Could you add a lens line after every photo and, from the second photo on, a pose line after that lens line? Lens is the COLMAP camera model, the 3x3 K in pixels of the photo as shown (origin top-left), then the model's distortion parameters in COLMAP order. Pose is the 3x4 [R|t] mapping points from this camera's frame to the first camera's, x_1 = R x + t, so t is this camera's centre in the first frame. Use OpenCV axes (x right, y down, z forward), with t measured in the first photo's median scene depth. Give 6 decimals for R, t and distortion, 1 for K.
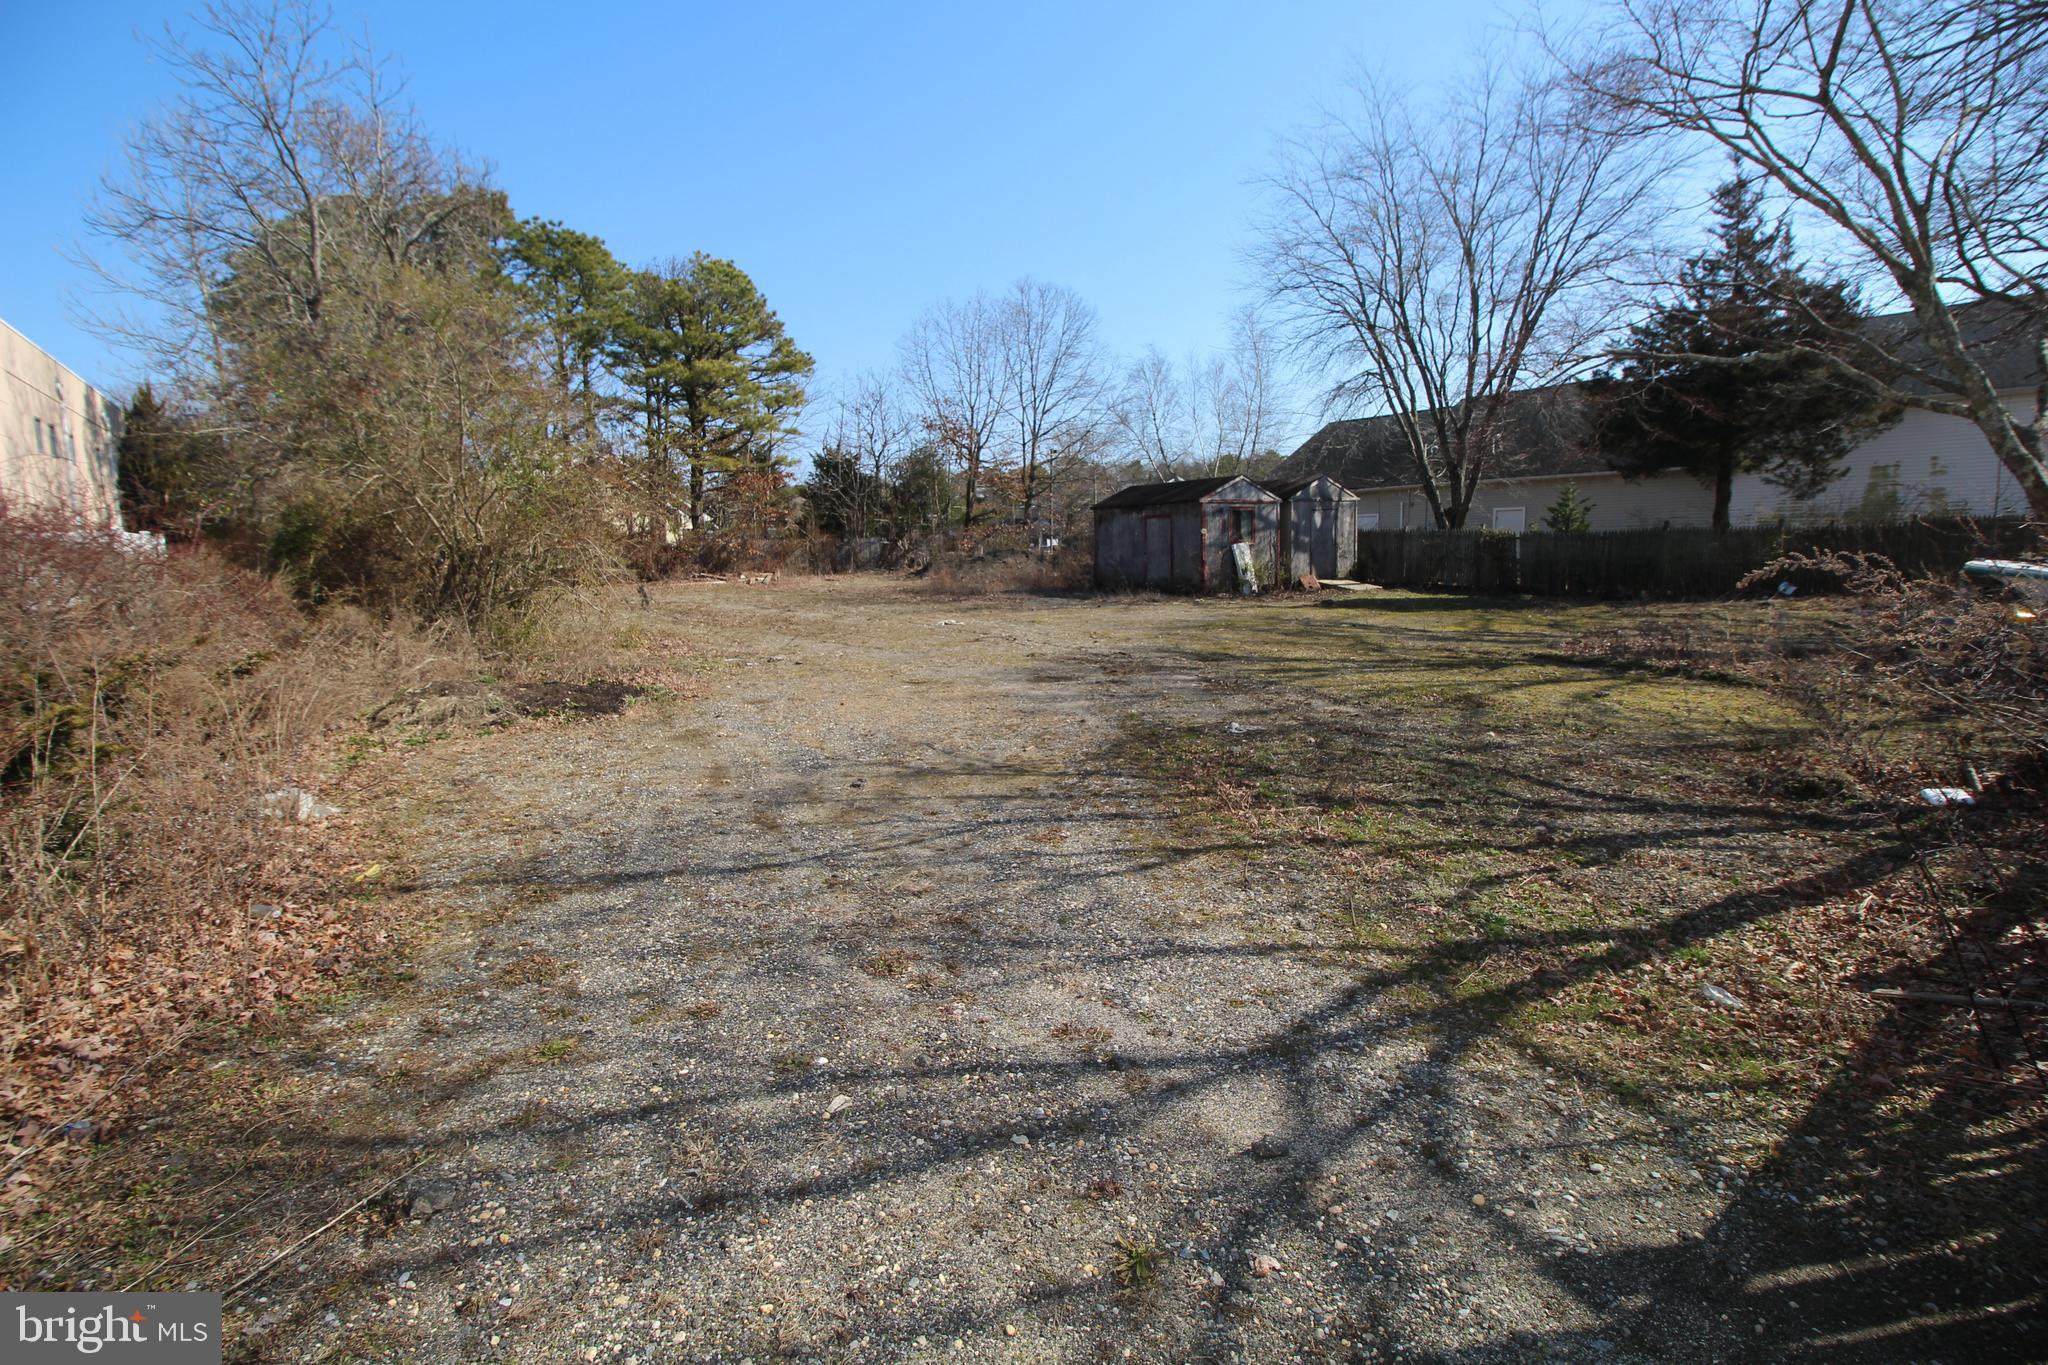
lens RADIAL K [[946.5, 0, 1027.4], [0, 946.5, 666.5], [0, 0, 1]] dist [-0.001497, -0.011994]
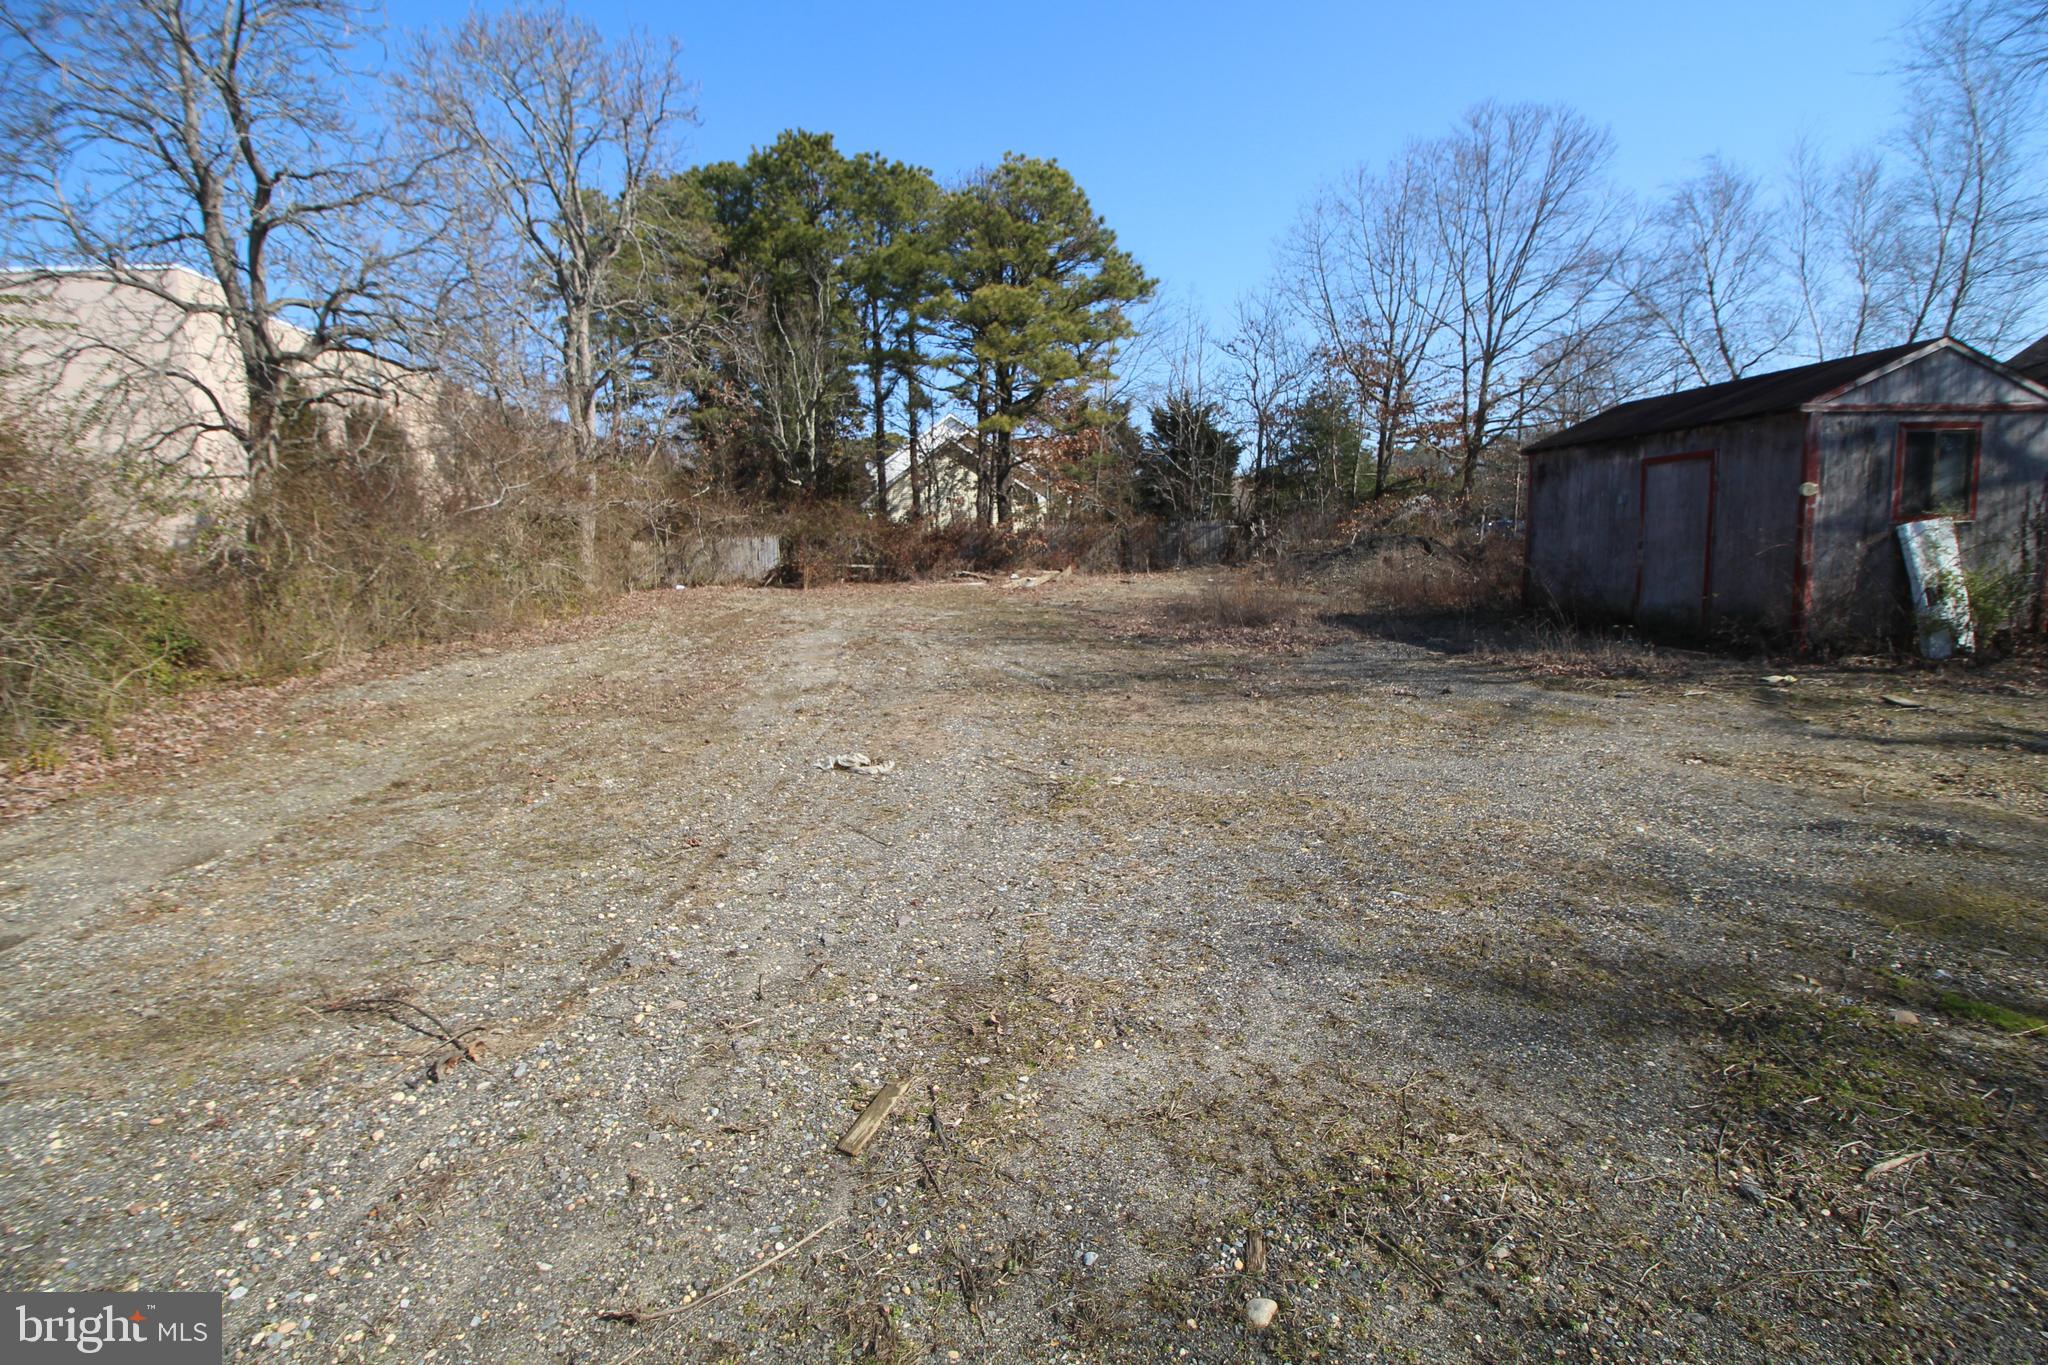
lens RADIAL K [[946.5, 0, 1023.3], [0, 946.5, 673.2], [0, 0, 1]] dist [-0.001497, -0.011994]
pose [[0.873246, 0.061667, -0.483362, 0.068464], [-0.050588, 0.998073, 0.035942, -0.046772], [0.484647, -0.006934, 0.874683, 0.361747]]
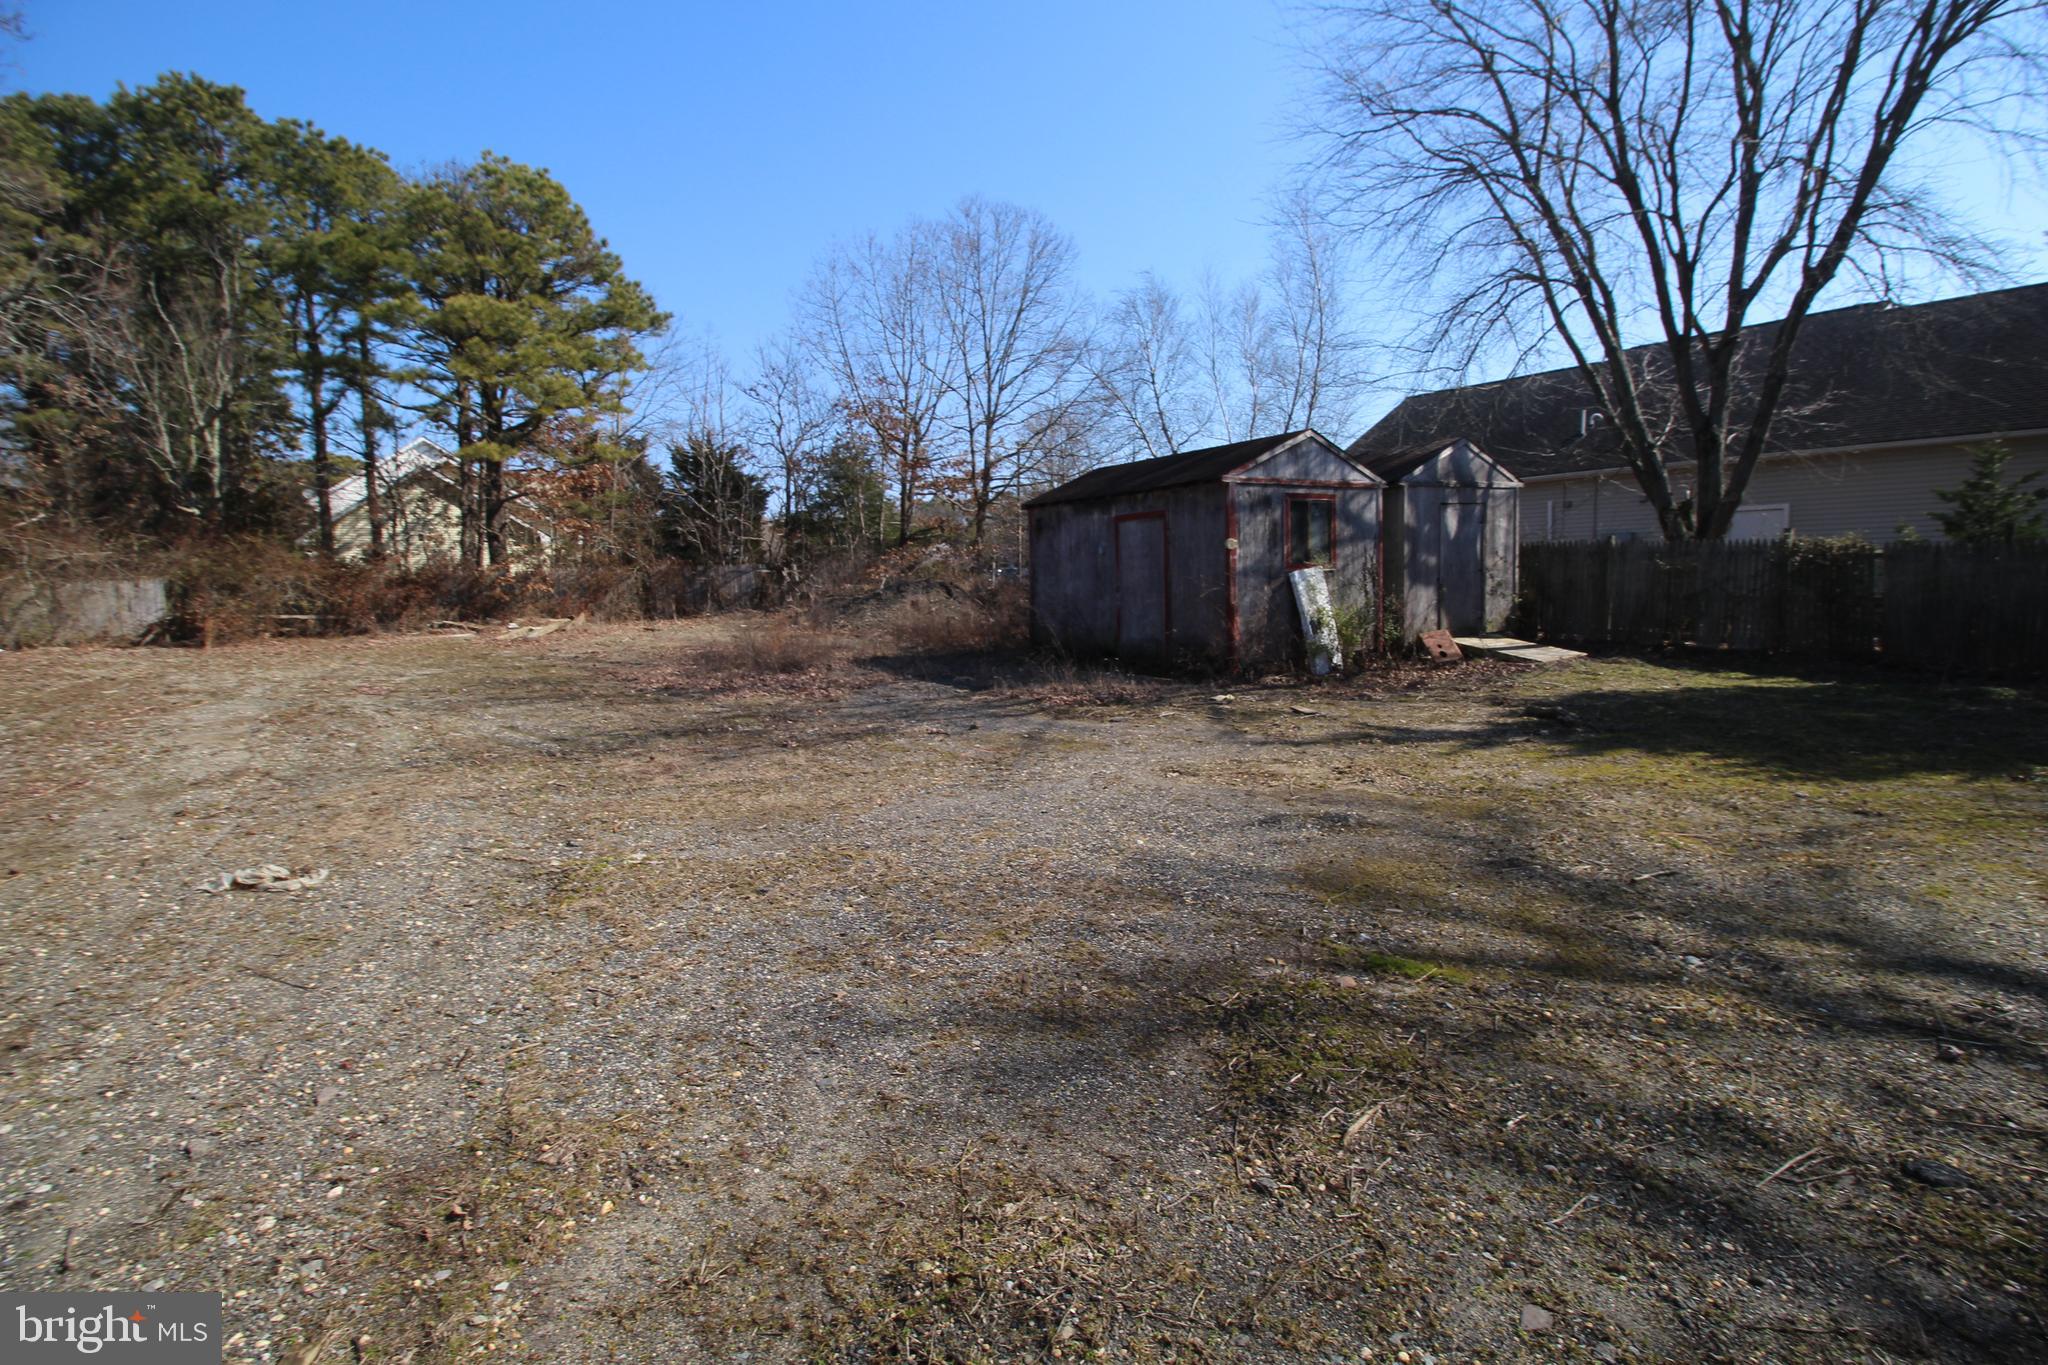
lens RADIAL K [[946.5, 0, 1033.9], [0, 946.5, 665.7], [0, 0, 1]] dist [-0.001497, -0.011994]
pose [[0.999804, -0.003586, -0.019452, 0.067718], [0.002997, 0.999538, -0.030230, -0.047724], [0.019551, 0.030166, 0.999354, 0.369871]]
